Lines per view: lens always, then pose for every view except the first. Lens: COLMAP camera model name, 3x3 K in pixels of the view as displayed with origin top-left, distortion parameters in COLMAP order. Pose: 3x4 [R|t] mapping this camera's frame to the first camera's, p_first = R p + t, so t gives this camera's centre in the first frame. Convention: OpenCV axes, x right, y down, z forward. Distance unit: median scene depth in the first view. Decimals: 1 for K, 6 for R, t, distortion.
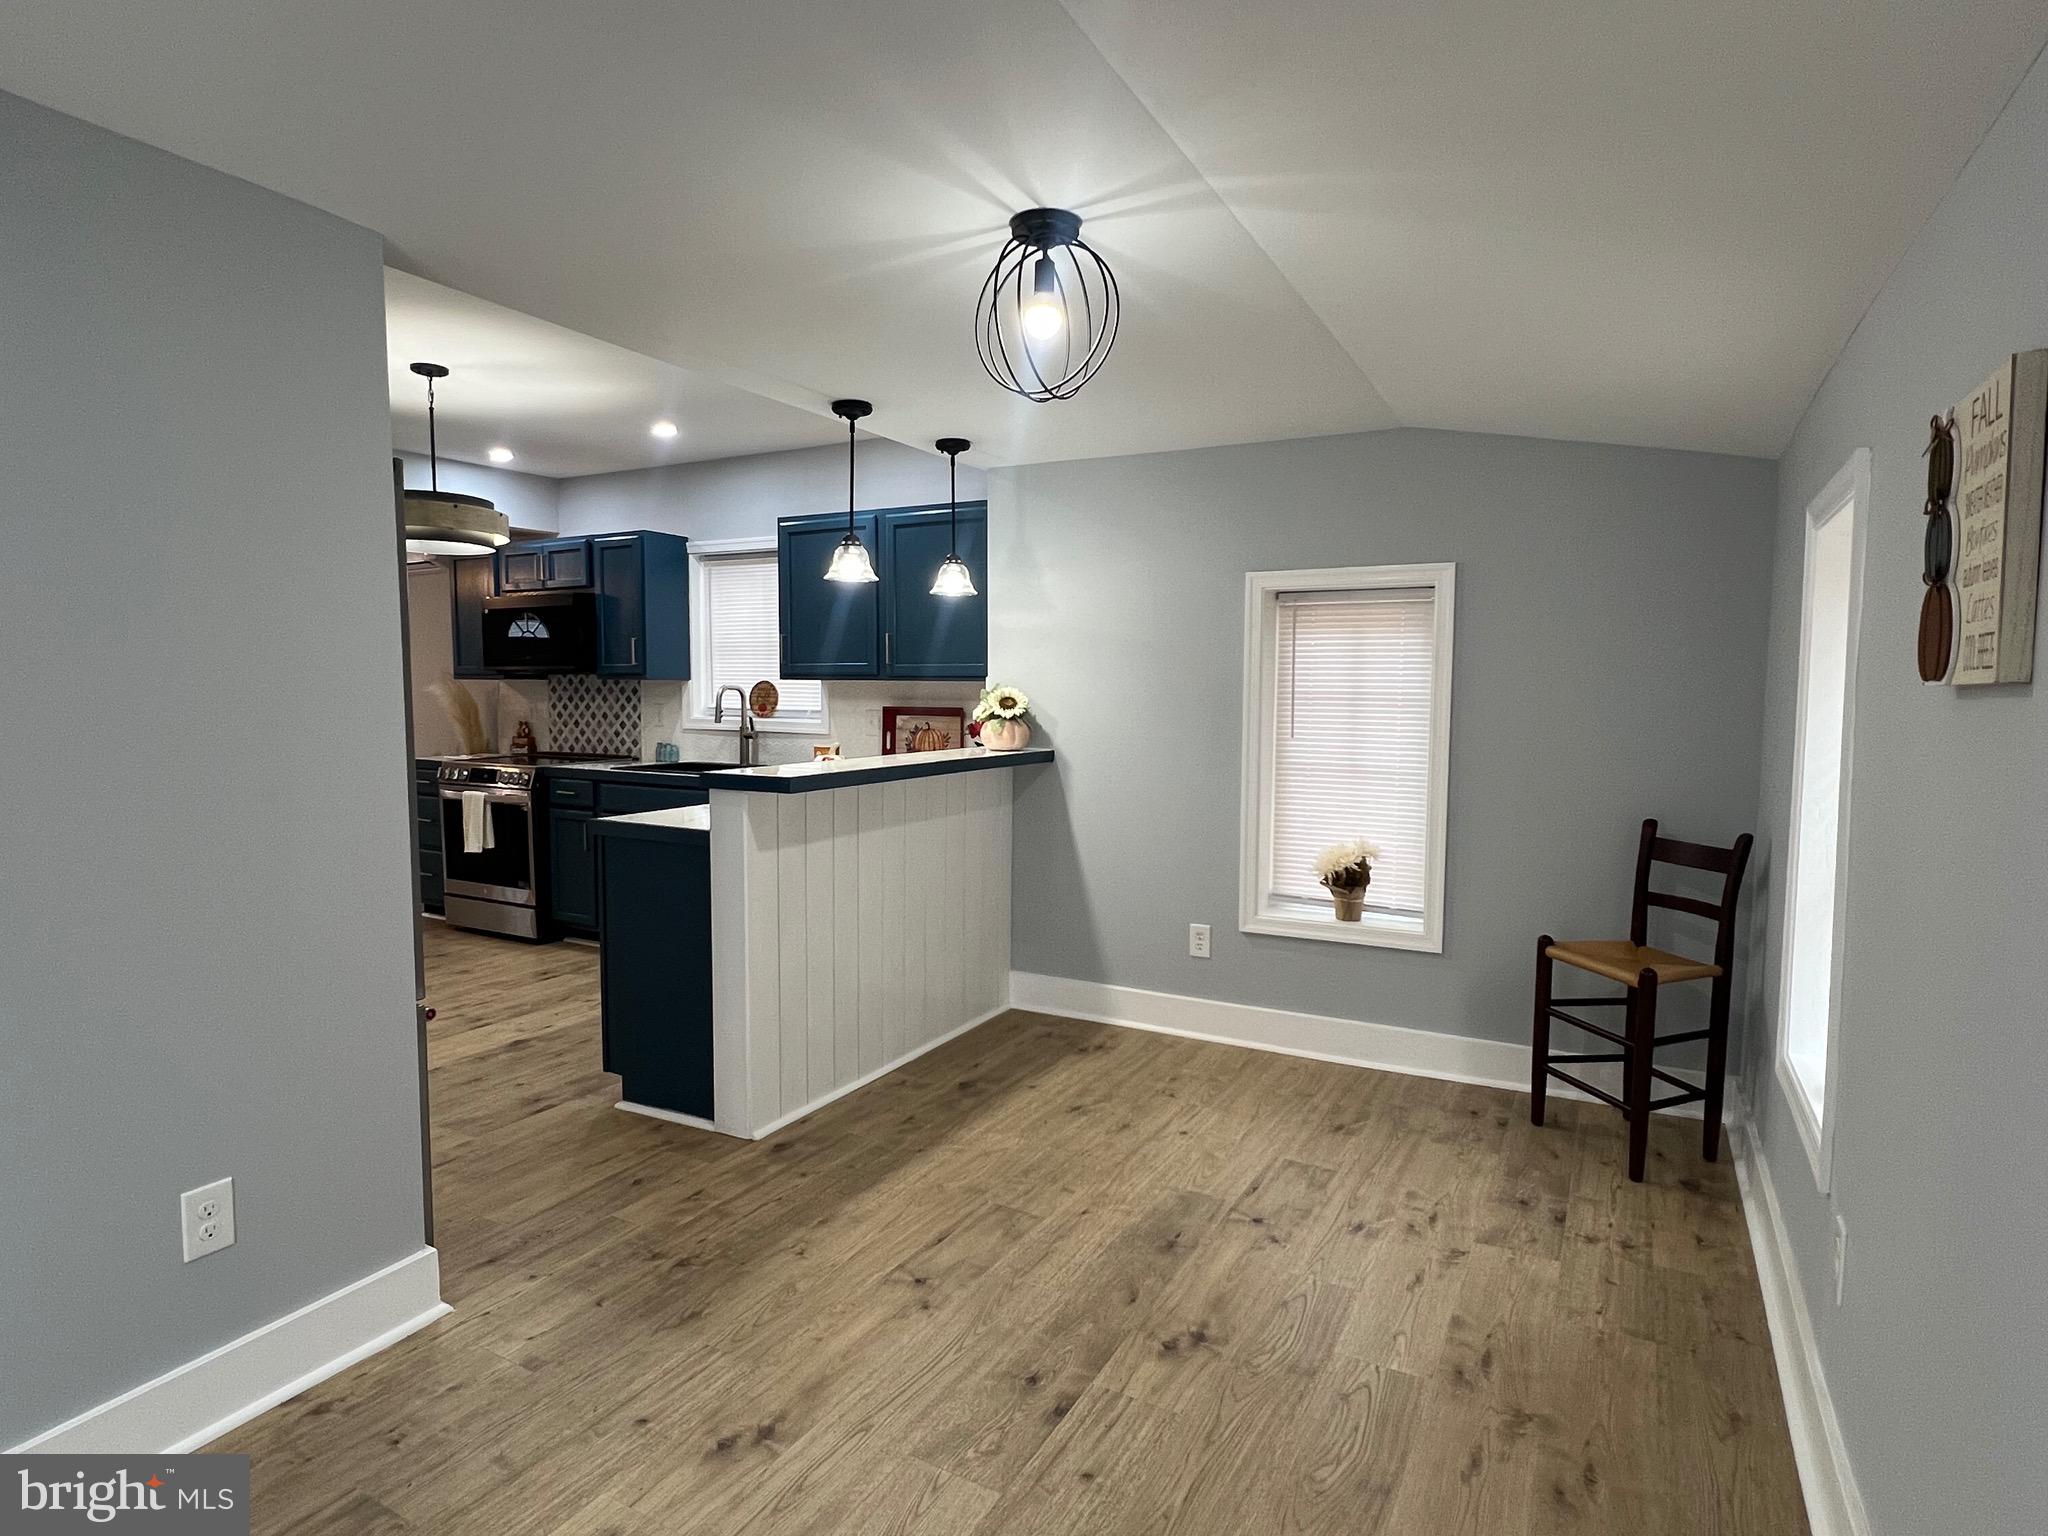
lens RADIAL K [[1092.0, 0, 1027.3], [0, 1092.0, 768.6], [0, 0, 1]] dist [-0.003122, -0.000201]
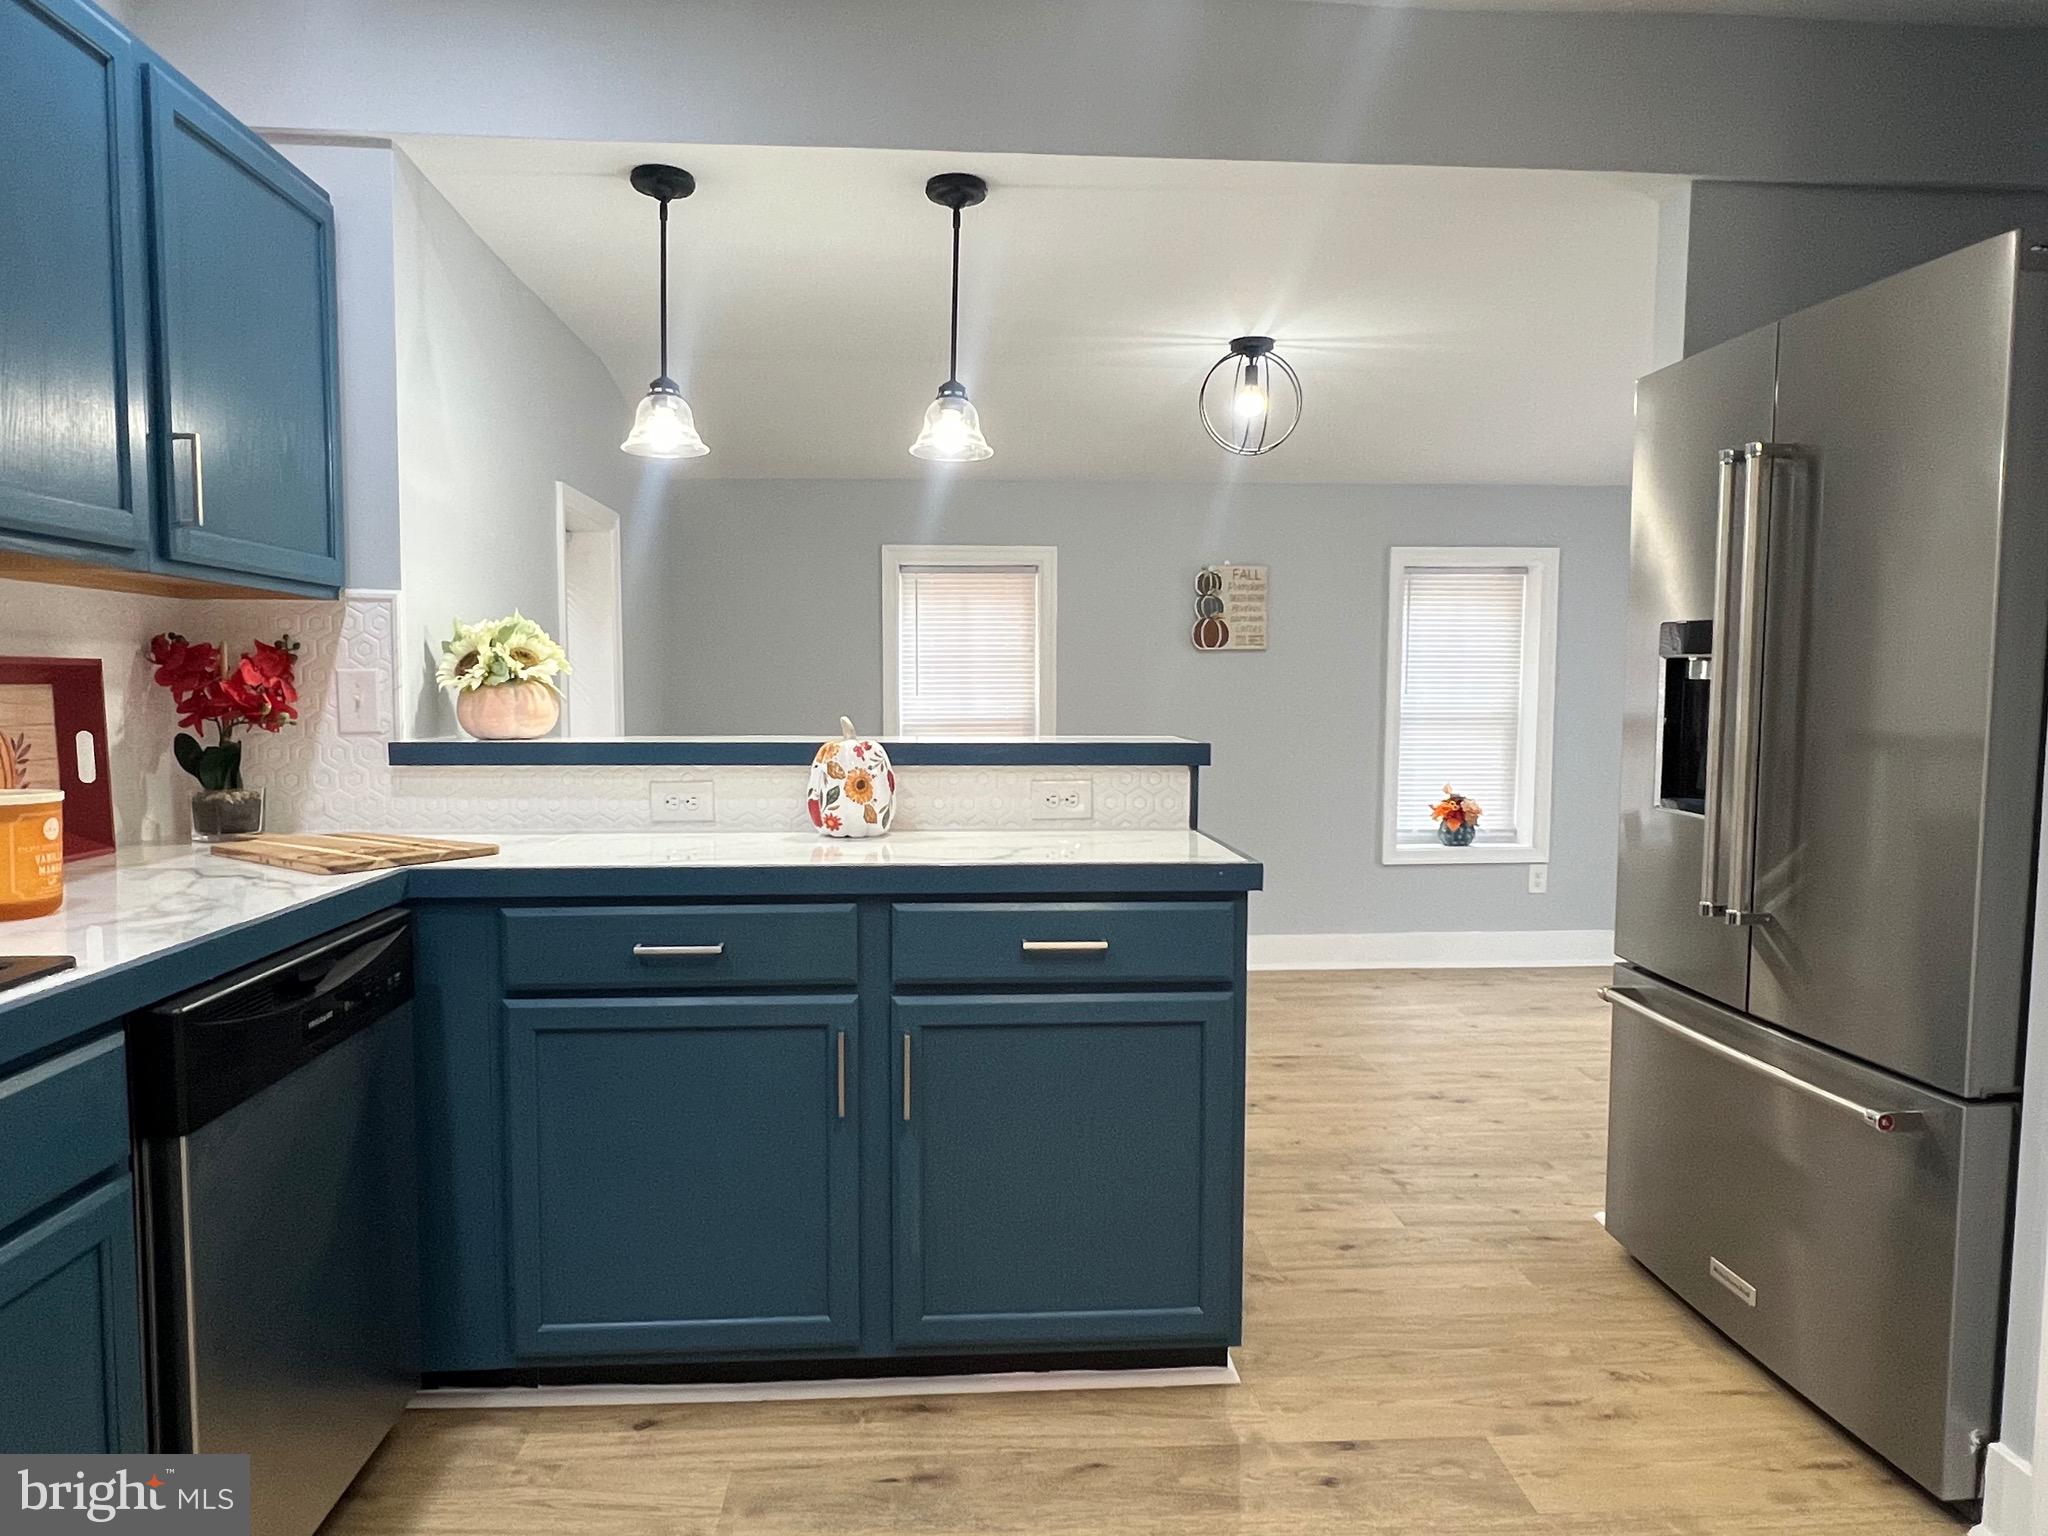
lens RADIAL K [[1284.1, 0, 1020.2], [0, 1284.1, 775.5], [0, 0, 1]] dist [-0.003838, 0.002118]
pose [[-0.535775, -0.066246, 0.841758, -0.493566], [0.058721, 0.991580, 0.115413, -0.041004], [-0.842316, 0.111265, -0.527374, 0.822085]]
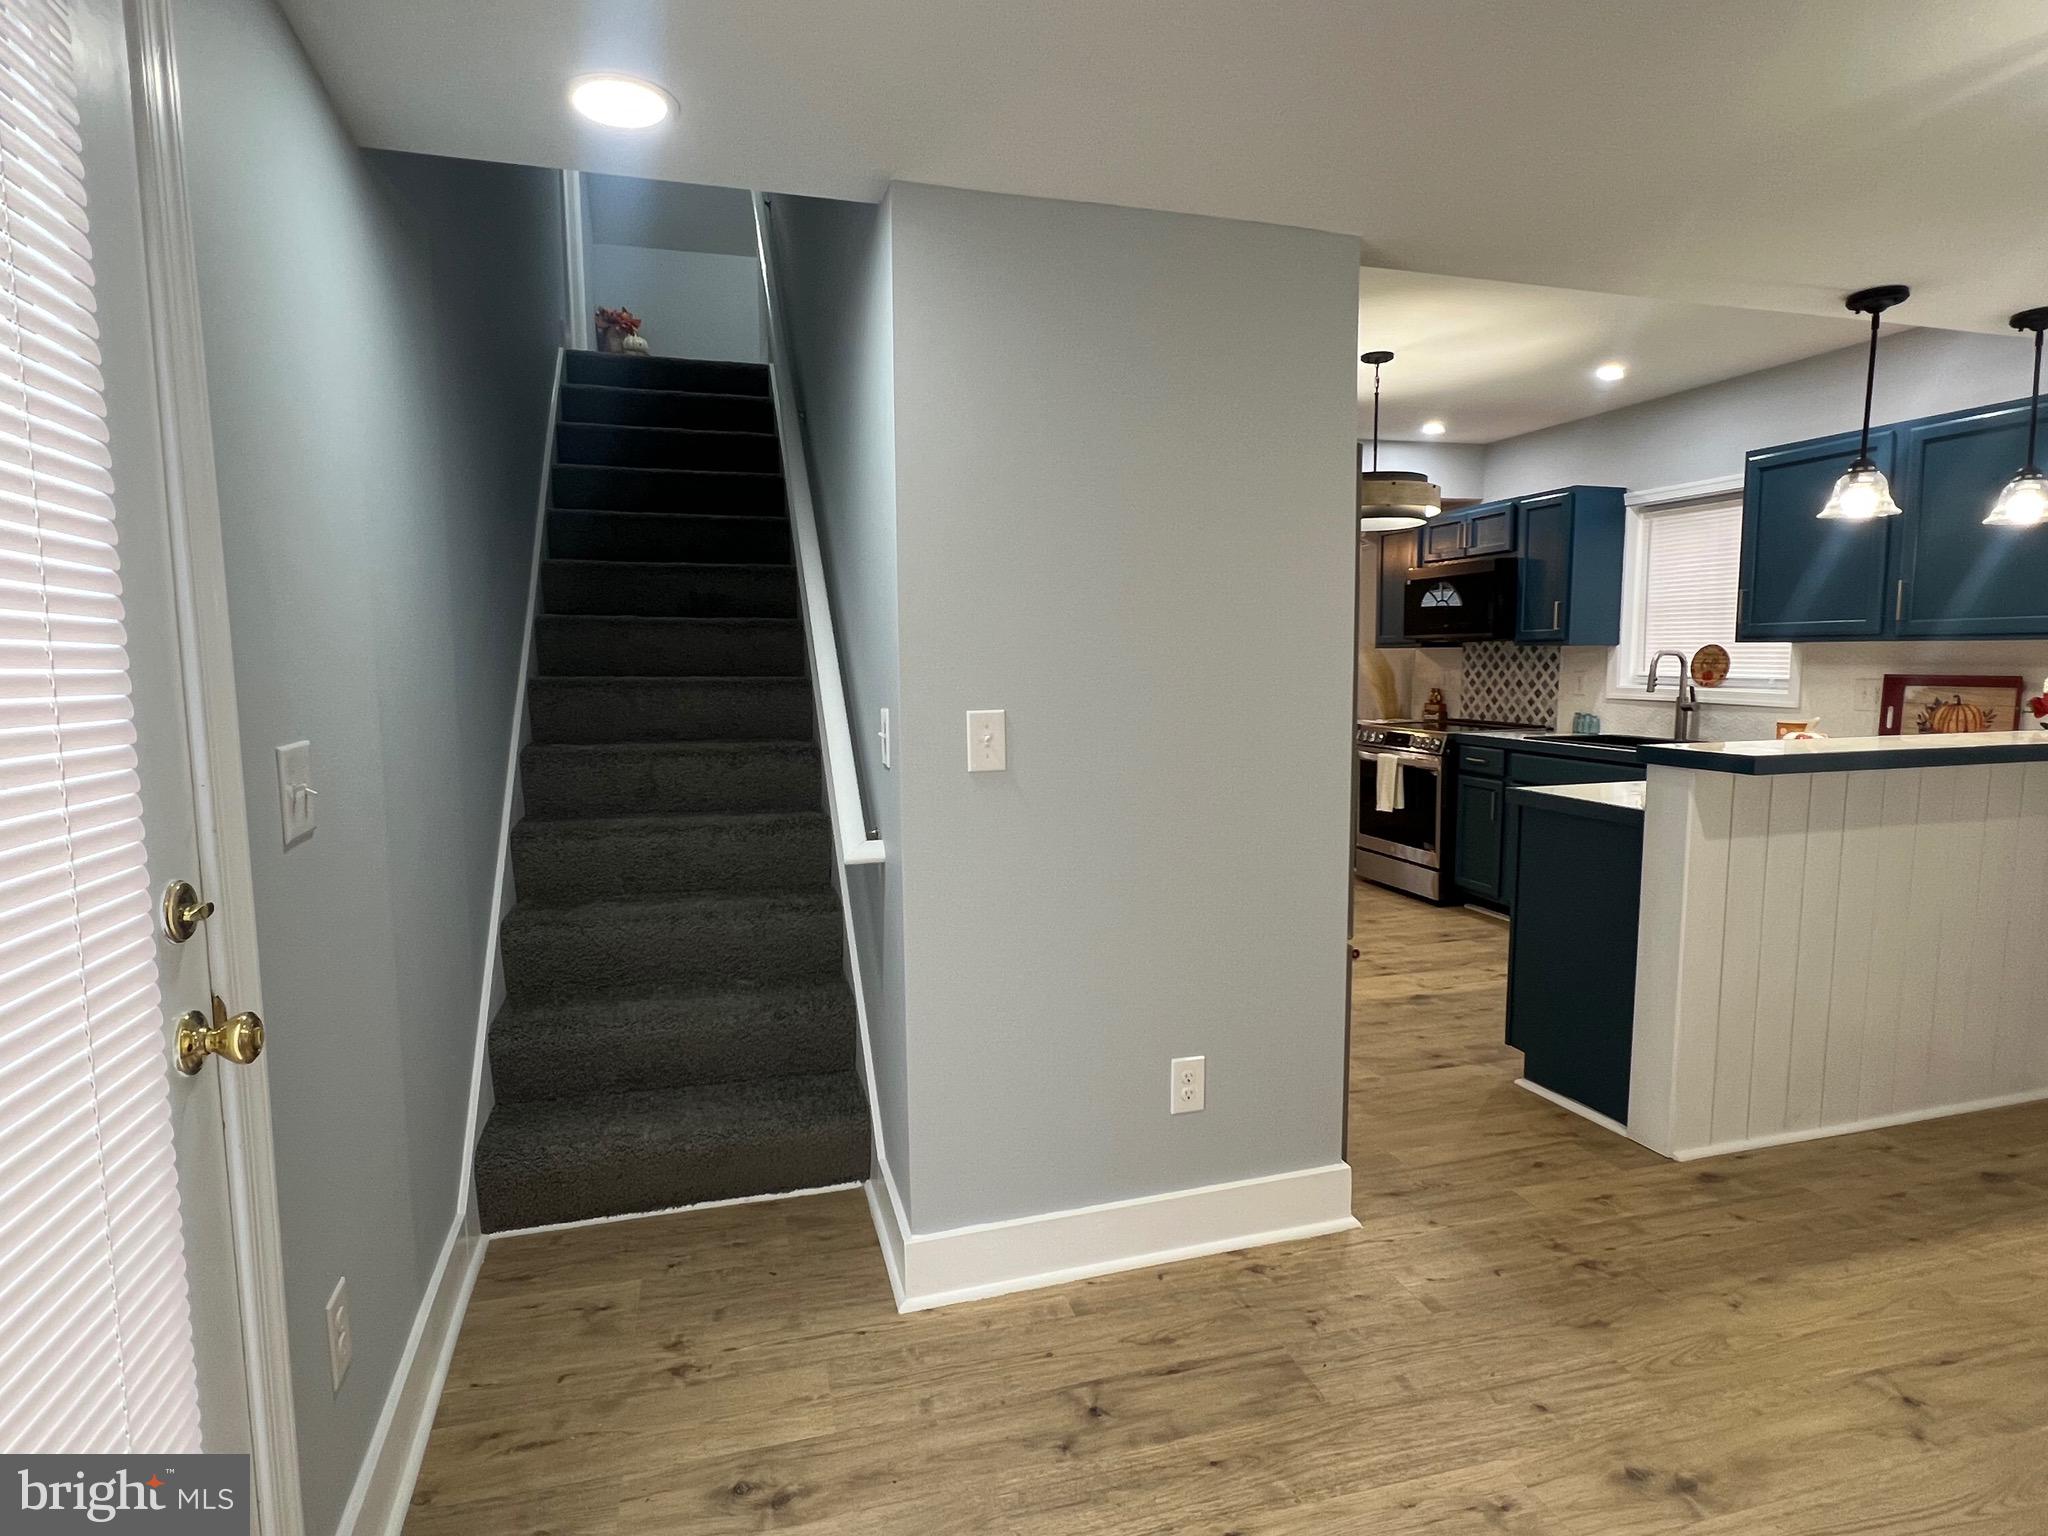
lens RADIAL K [[1092.0, 0, 1012.6], [0, 1092.0, 770.9], [0, 0, 1]] dist [-0.003122, -0.000201]
pose [[0.702734, 0.063725, -0.708593, -0.010707], [-0.041934, 0.997959, 0.048161, 0.001442], [0.710216, -0.004130, 0.703972, -0.005819]]
